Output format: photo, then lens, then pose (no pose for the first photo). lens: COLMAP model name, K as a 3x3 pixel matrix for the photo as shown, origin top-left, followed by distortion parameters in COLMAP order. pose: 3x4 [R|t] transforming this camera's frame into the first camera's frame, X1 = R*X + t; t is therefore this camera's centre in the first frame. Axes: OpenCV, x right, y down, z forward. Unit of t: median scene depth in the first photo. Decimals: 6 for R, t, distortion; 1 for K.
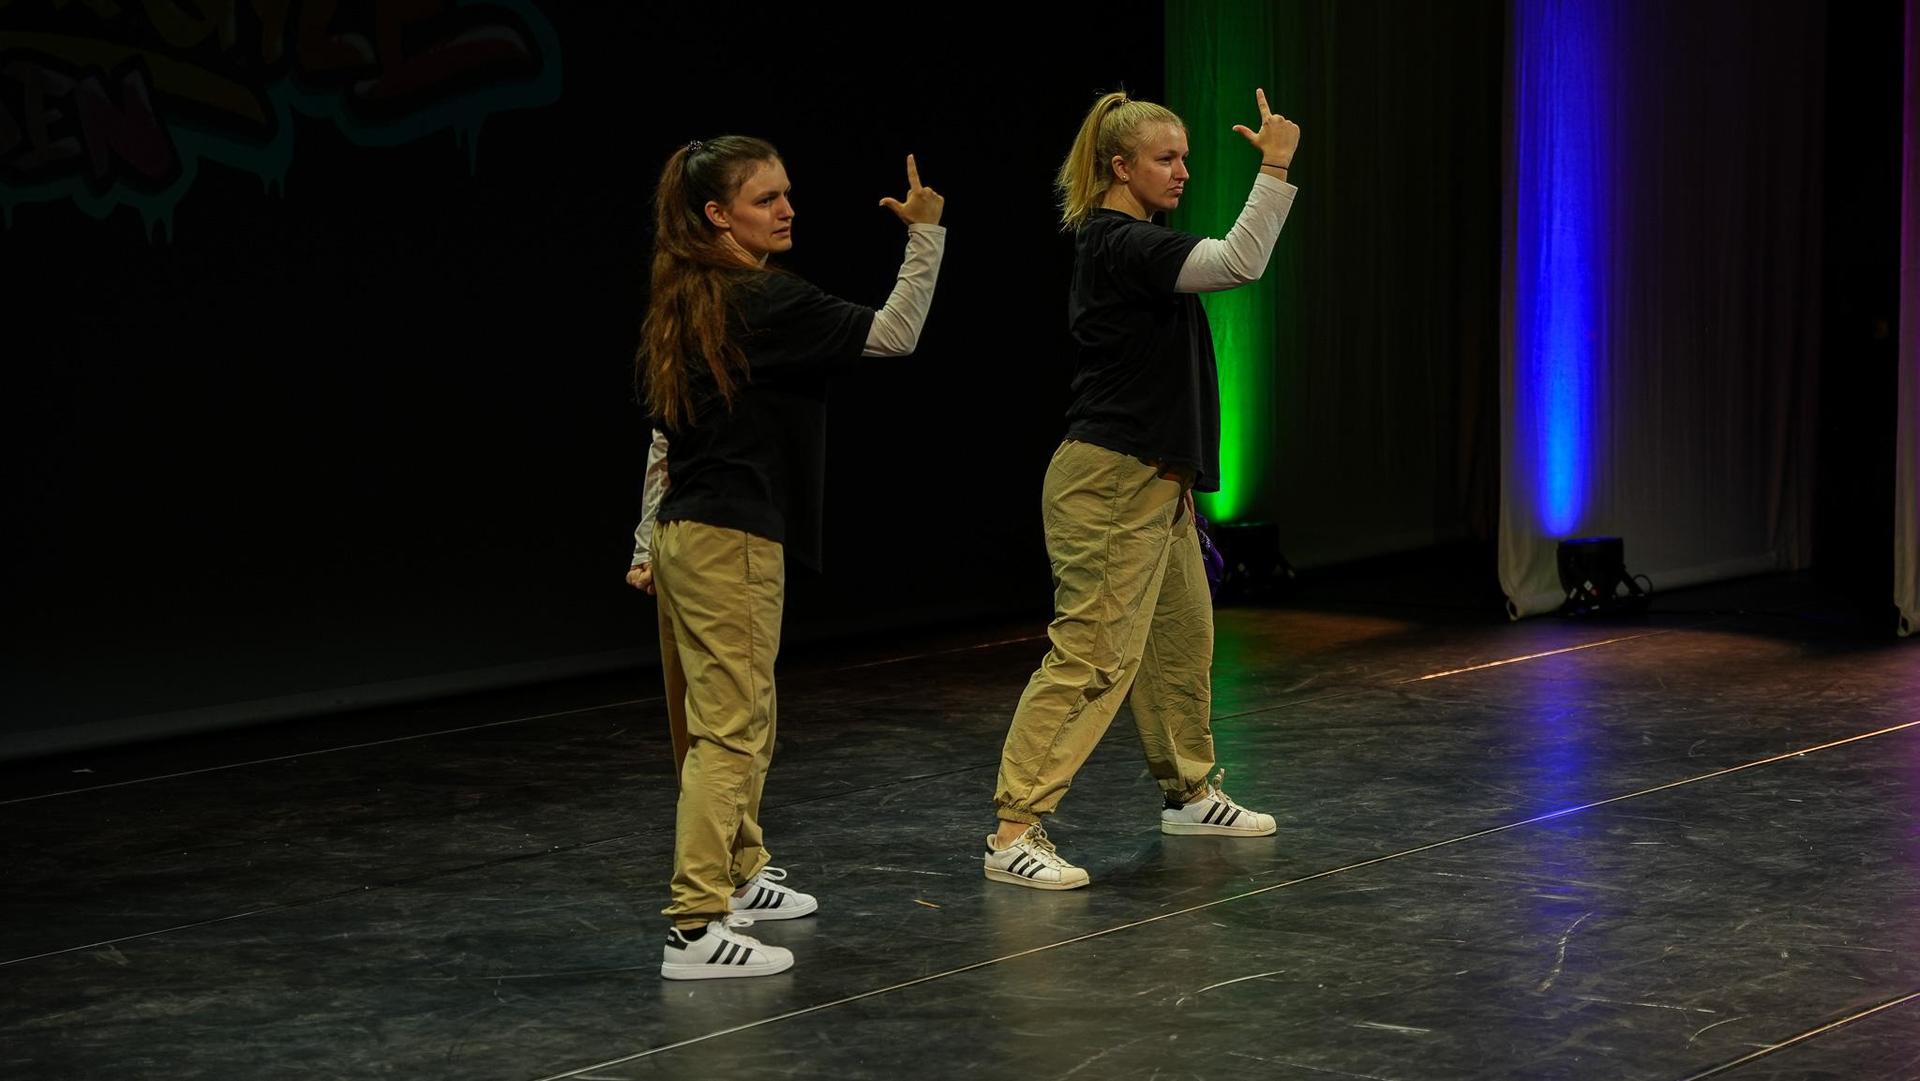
lens RADIAL K [[4131.3, 0, 1115.9], [0, 4131.3, 537.9], [0, 0, 1]] dist [0.106312, 0.376654]
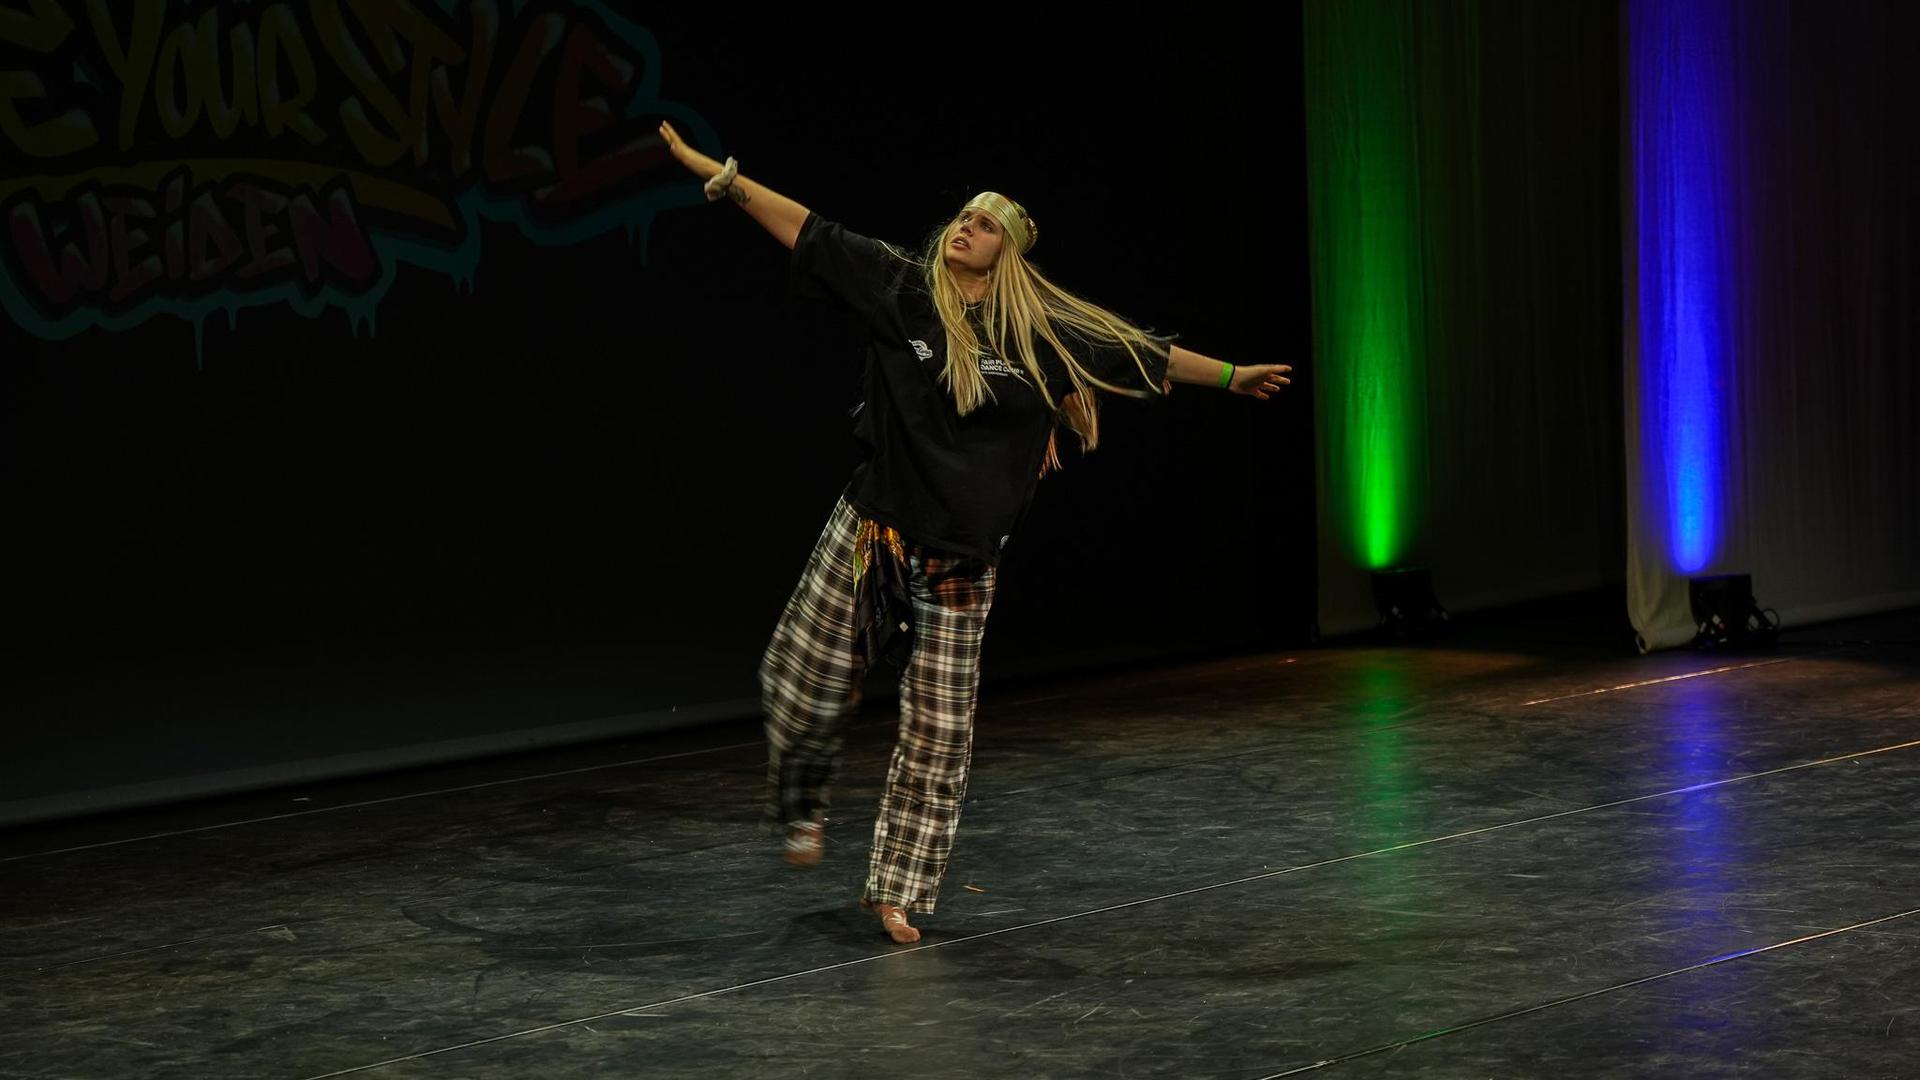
lens RADIAL K [[4207.7, 0, 1000.8], [0, 4207.7, 652.7], [0, 0, 1]] dist [0.117646, -0.028593]
pose [[0.993753, -0.020686, -0.109664, 0.065493], [0.021781, 0.999724, 0.008800, 0.008433], [0.109452, -0.011133, 0.993930, -0.122552]]
